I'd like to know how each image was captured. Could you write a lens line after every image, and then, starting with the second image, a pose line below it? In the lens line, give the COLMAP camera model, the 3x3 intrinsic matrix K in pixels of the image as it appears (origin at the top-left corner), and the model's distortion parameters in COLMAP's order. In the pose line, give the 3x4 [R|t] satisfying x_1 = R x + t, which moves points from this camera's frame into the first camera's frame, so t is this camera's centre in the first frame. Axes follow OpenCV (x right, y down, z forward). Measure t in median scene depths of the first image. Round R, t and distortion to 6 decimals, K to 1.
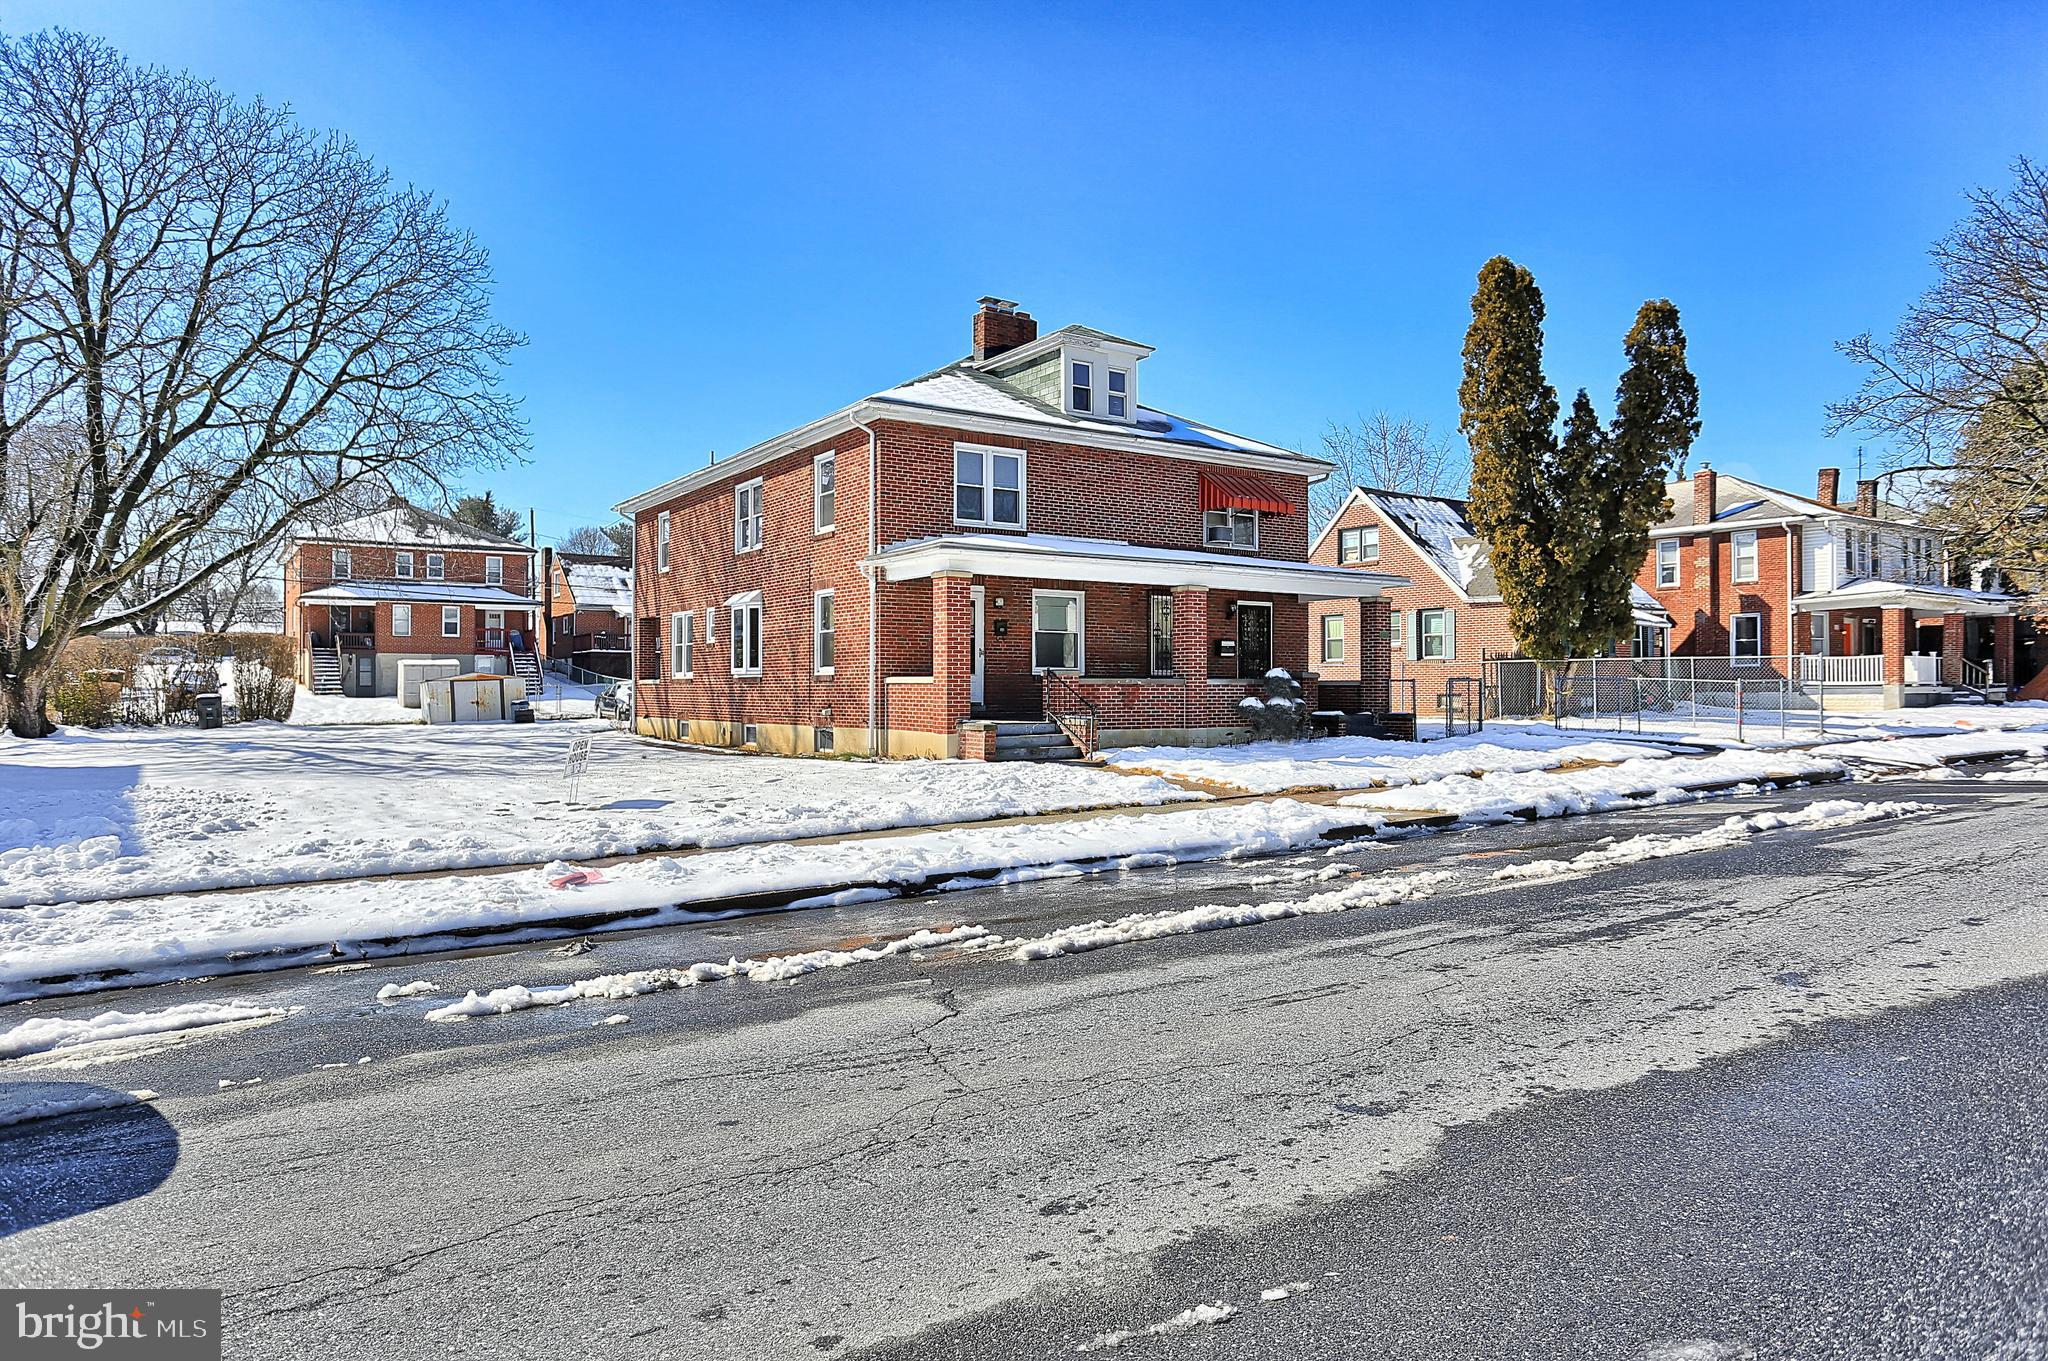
lens RADIAL K [[1295.4, 0, 1024.0], [0, 1295.4, 680.5], [0, 0, 1]] dist [-0.033341, 0.001141]
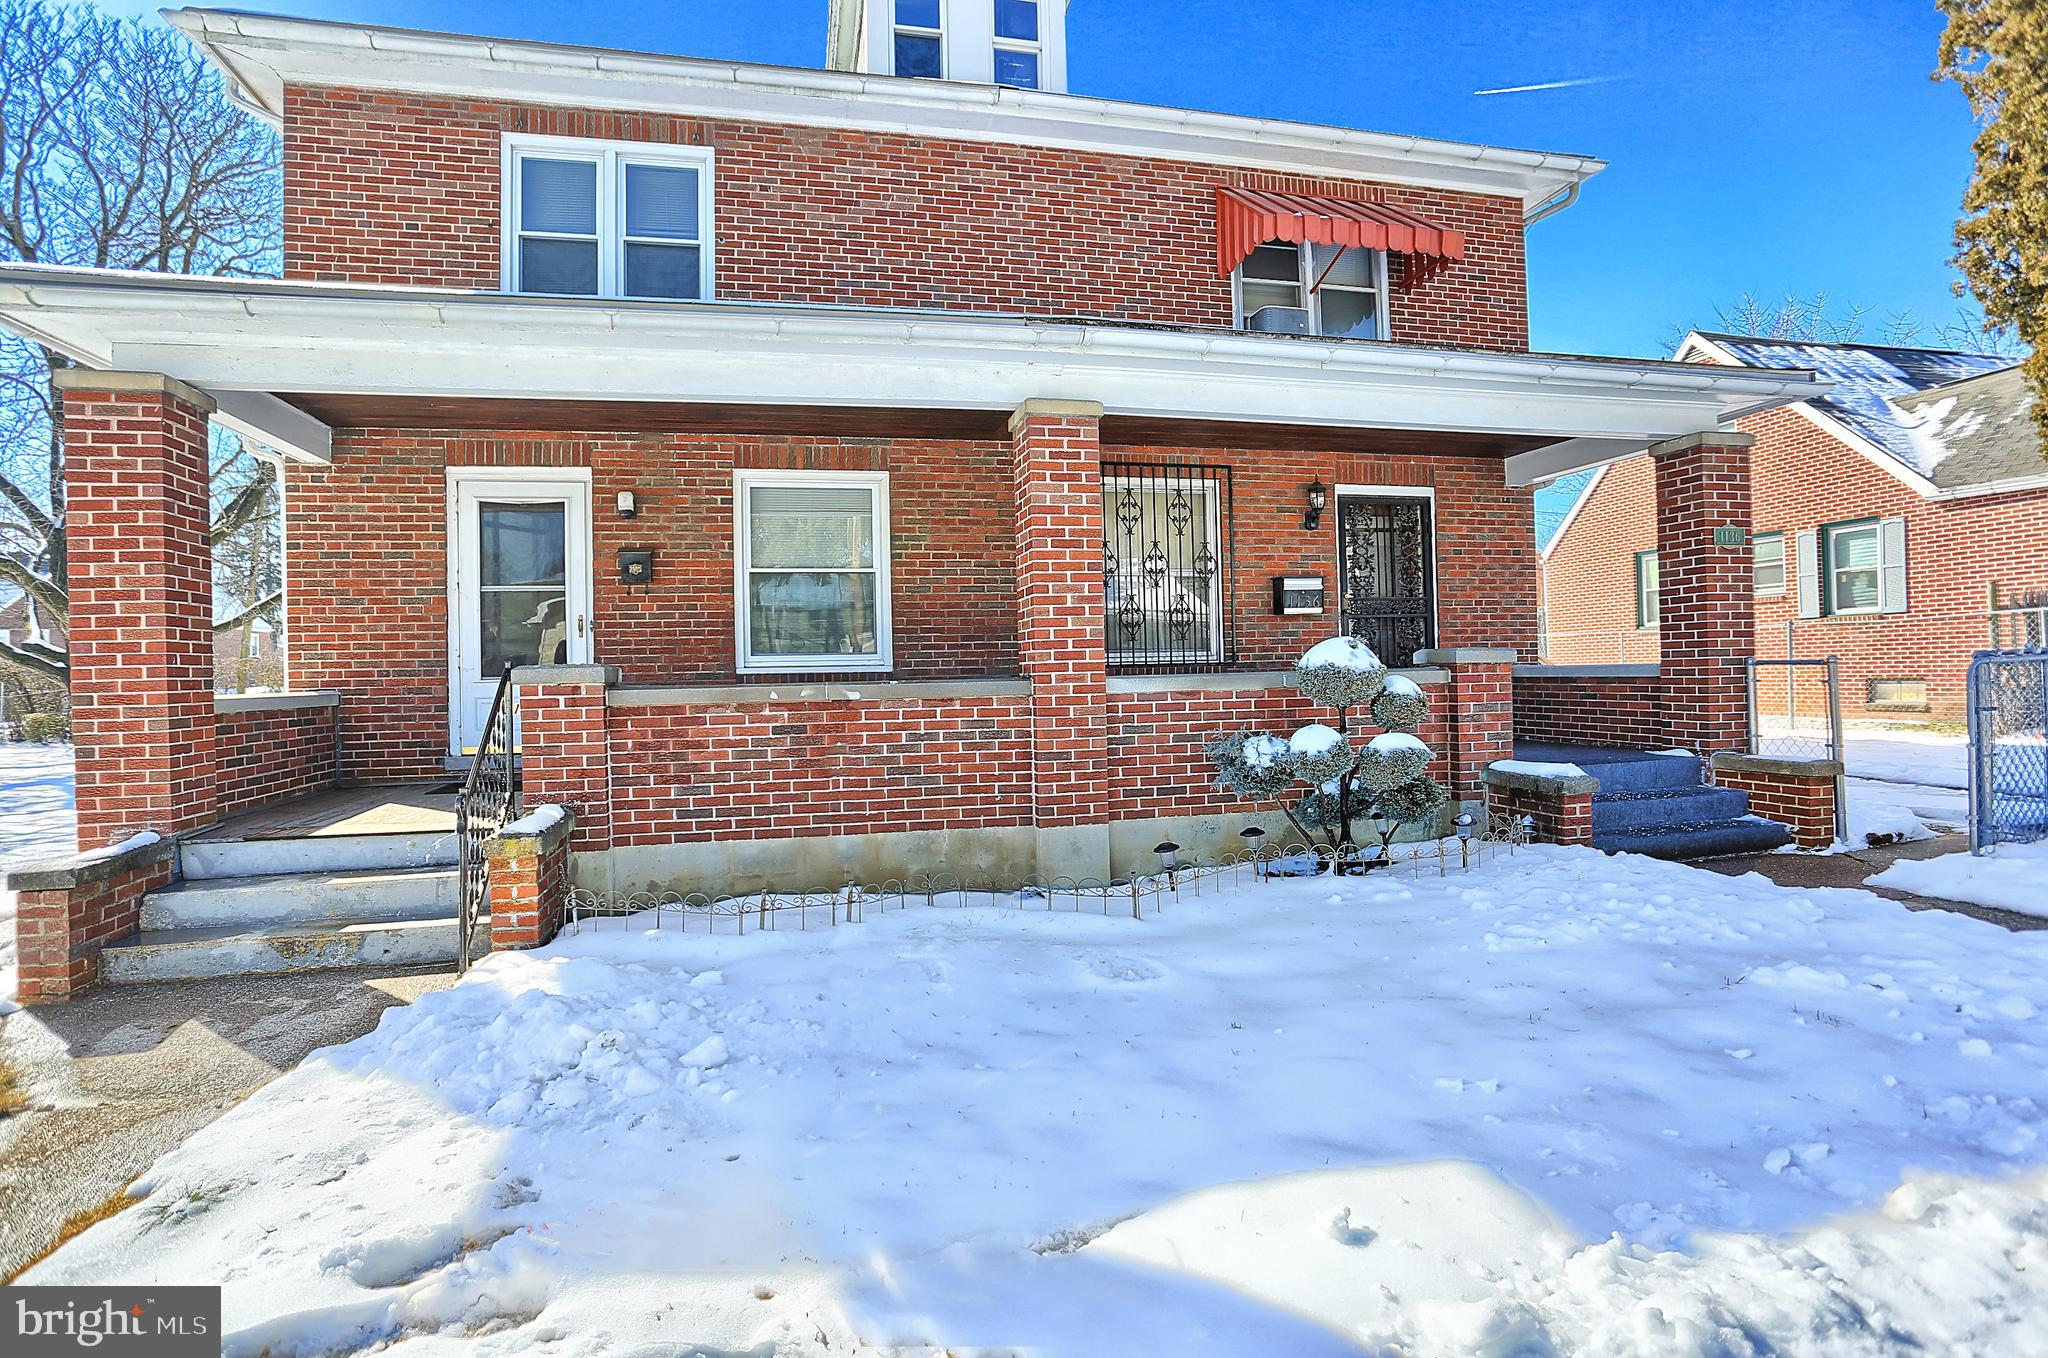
lens RADIAL K [[1032.2, 0, 1016.8], [0, 1032.2, 673.0], [0, 0, 1]] dist [-0.070141, 0.034194]
pose [[0.931660, -0.021682, -0.362684, 0.183692], [0.025053, 0.999676, 0.004592, -0.003681], [0.362467, -0.013365, 0.931901, 0.630540]]
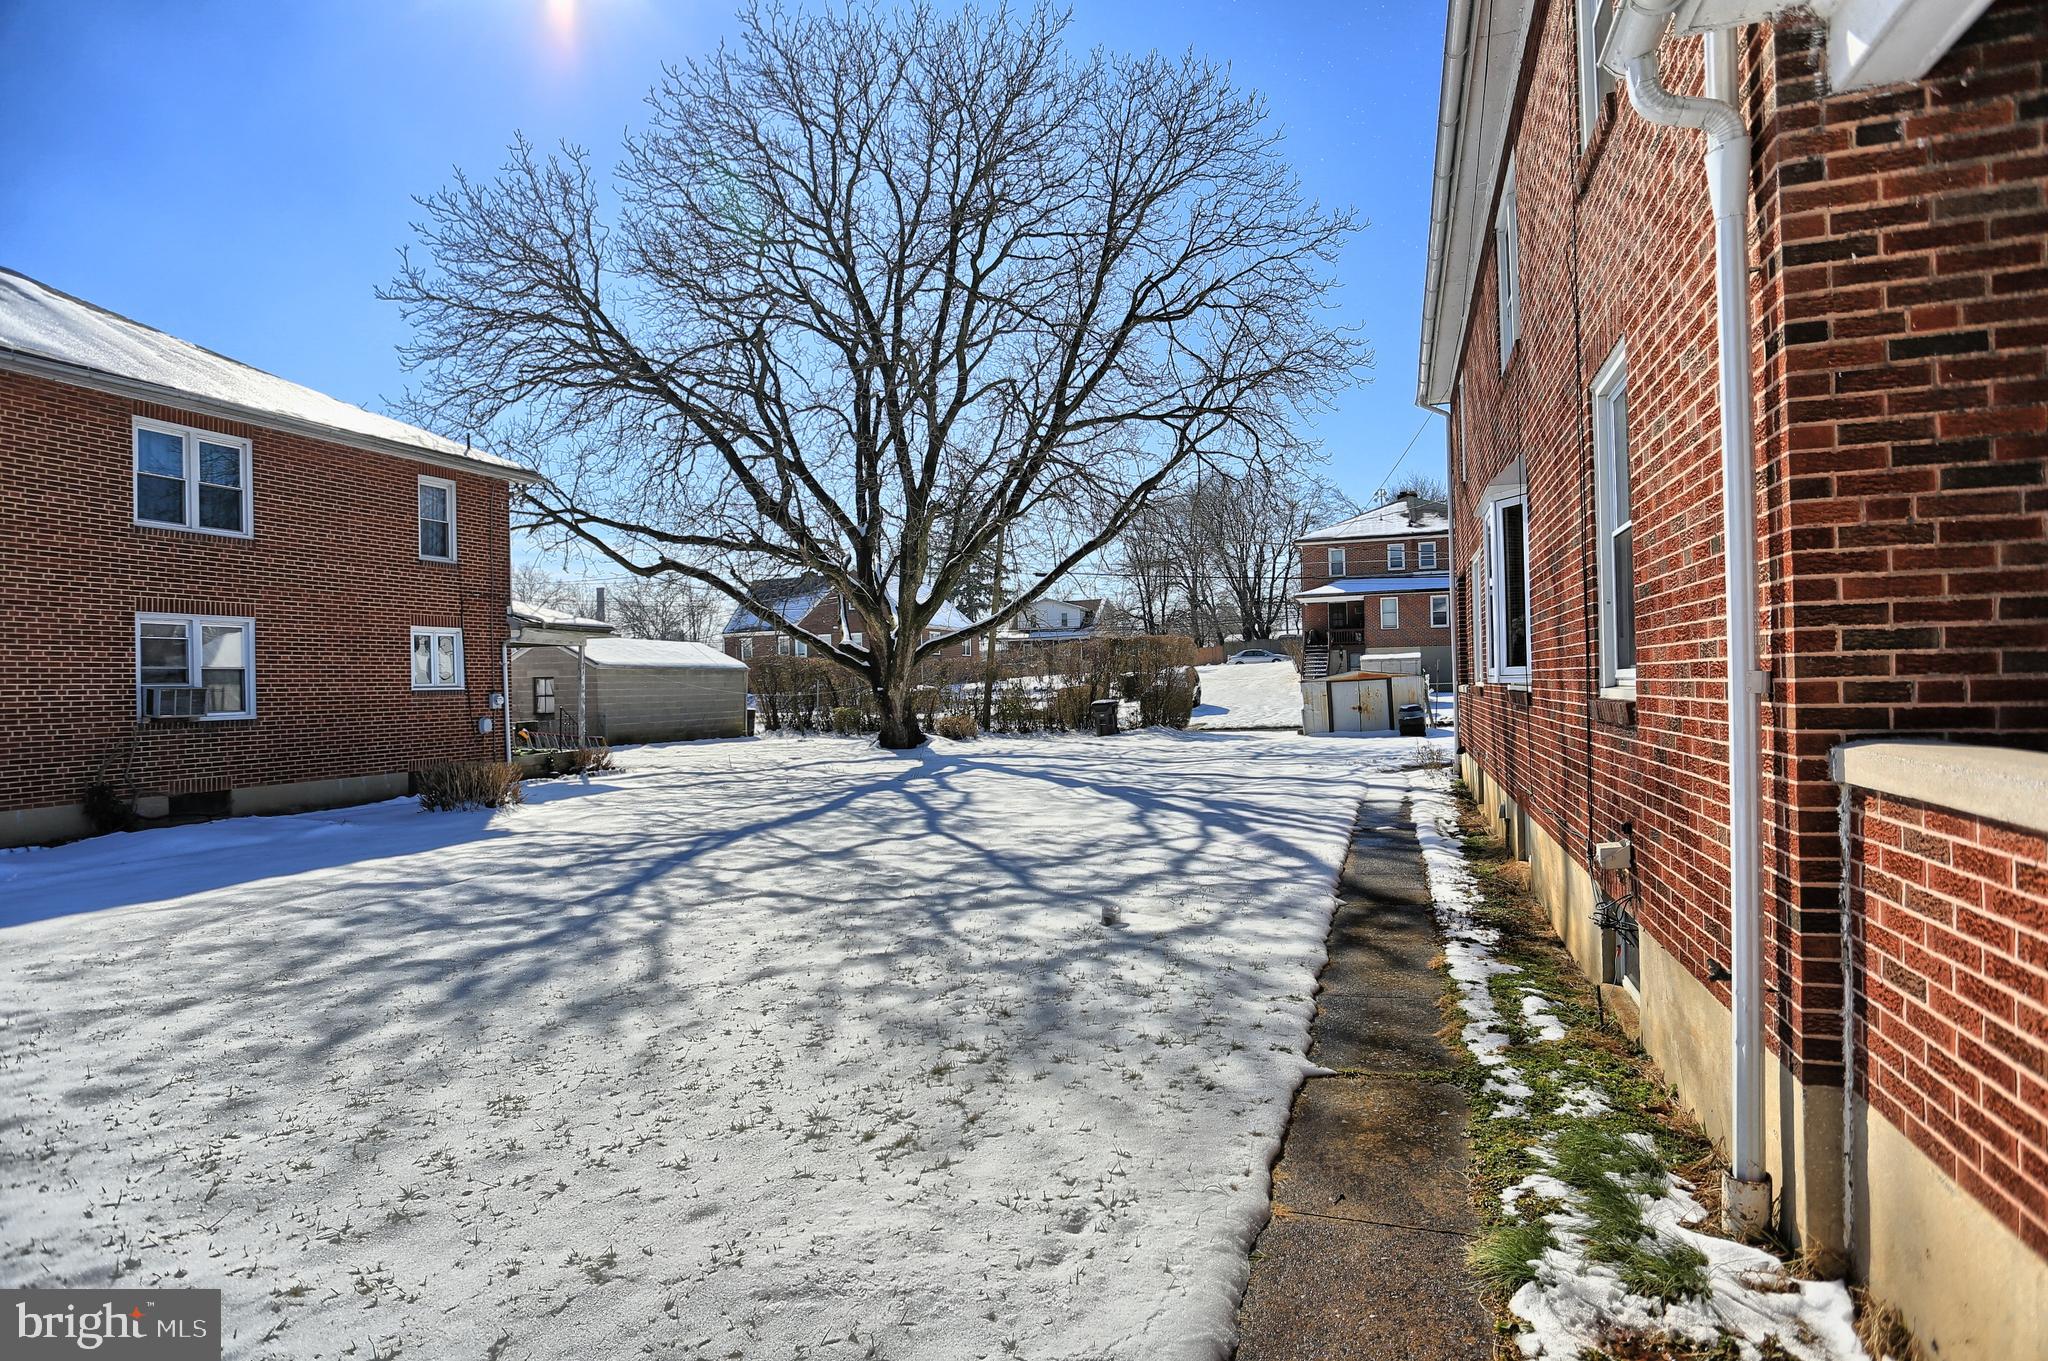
lens RADIAL K [[1032.2, 0, 1016.8], [0, 1032.2, 674.5], [0, 0, 1]] dist [-0.070141, 0.034194]
pose [[0.586626, -0.019469, -0.809624, -0.056442], [0.026776, 0.999631, -0.004637, -0.009920], [0.809415, -0.018958, 0.586931, 0.691829]]
